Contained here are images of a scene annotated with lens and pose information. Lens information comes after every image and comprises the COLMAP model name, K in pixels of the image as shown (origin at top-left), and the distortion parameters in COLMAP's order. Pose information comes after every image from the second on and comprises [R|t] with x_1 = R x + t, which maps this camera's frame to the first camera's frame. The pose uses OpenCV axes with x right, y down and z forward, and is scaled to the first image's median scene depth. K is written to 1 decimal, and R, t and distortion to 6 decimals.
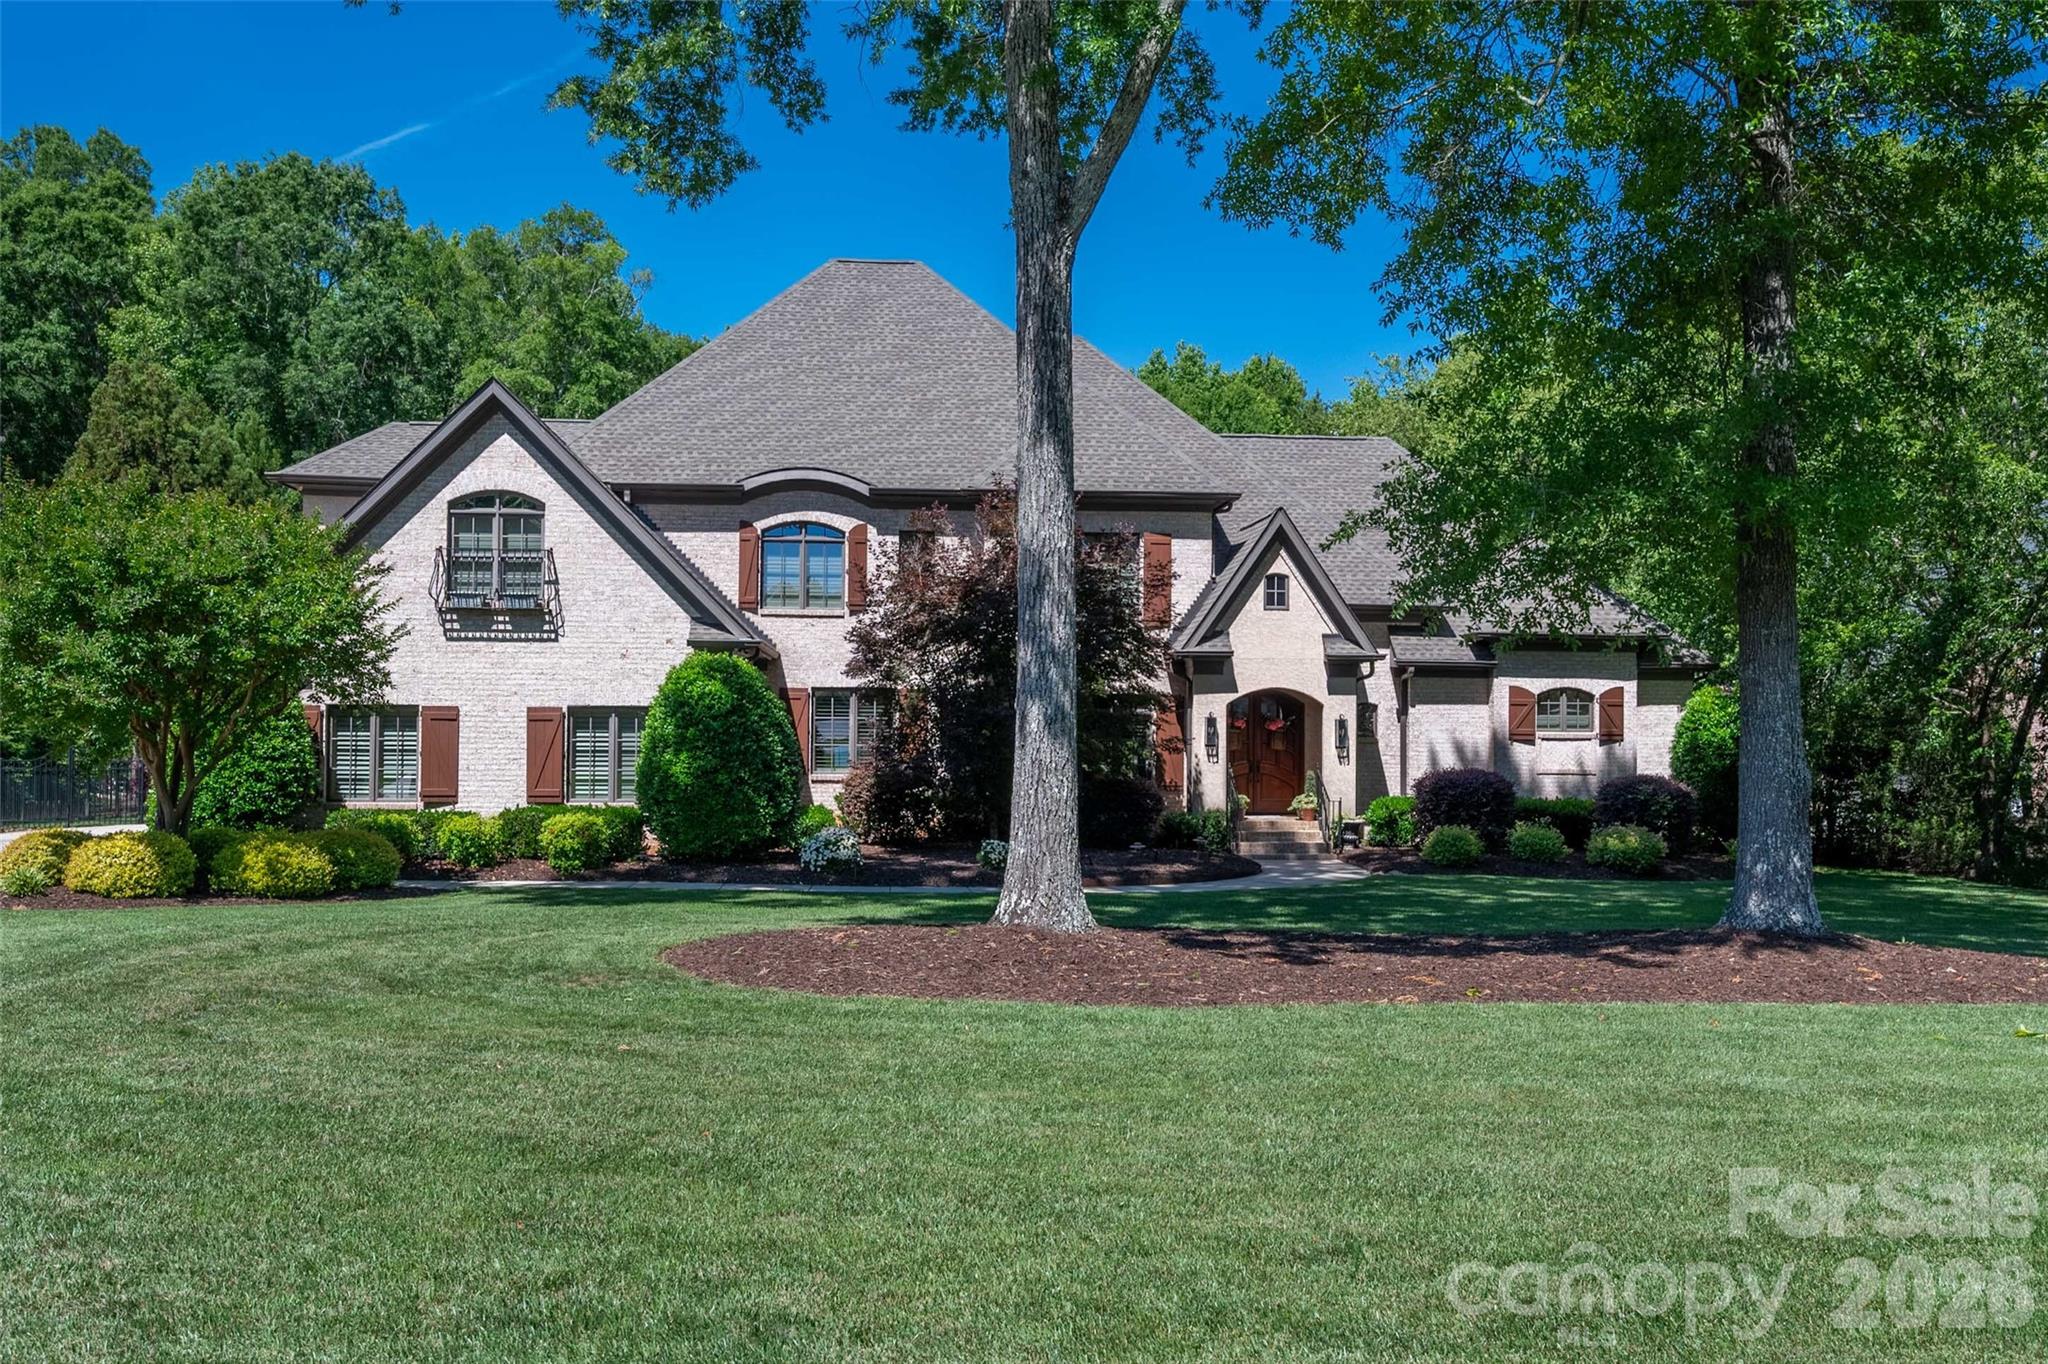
lens RADIAL K [[1756.4, 0, 1024.0], [0, 1756.4, 682.0], [0, 0, 1]] dist [0.000003, -0.000648]
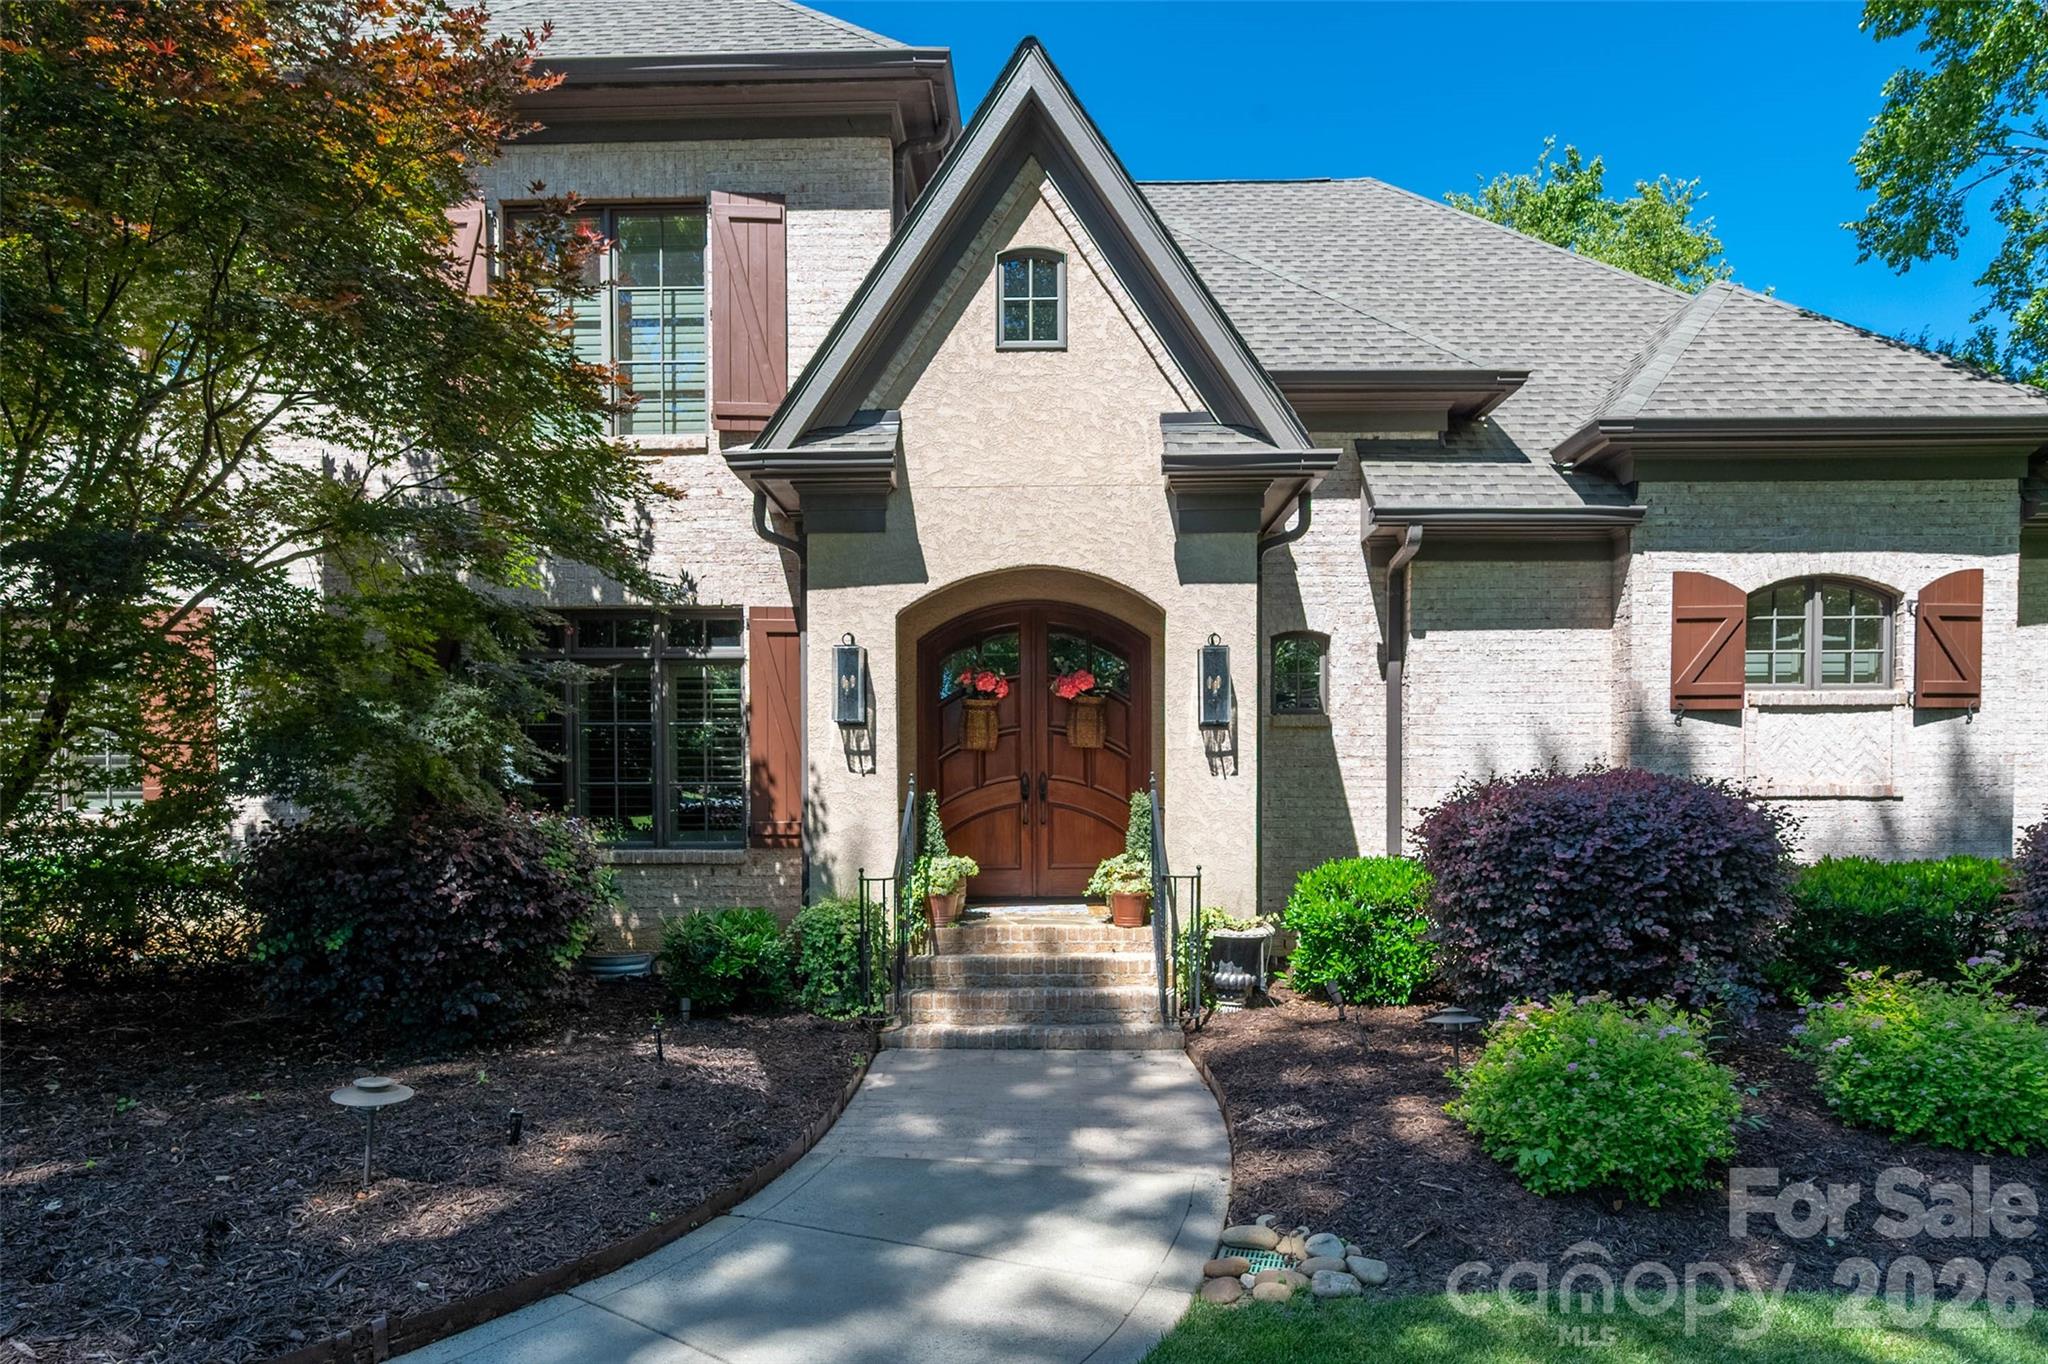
lens RADIAL K [[1149.2, 0, 1026.2], [0, 1149.2, 780.8], [0, 0, 1]] dist [0.002425, -0.000275]
pose [[0.994129, -0.004602, -0.108108, 0.161642], [0.009438, 0.998975, 0.044266, 0.035924], [0.107793, -0.045027, 0.993153, 0.732838]]
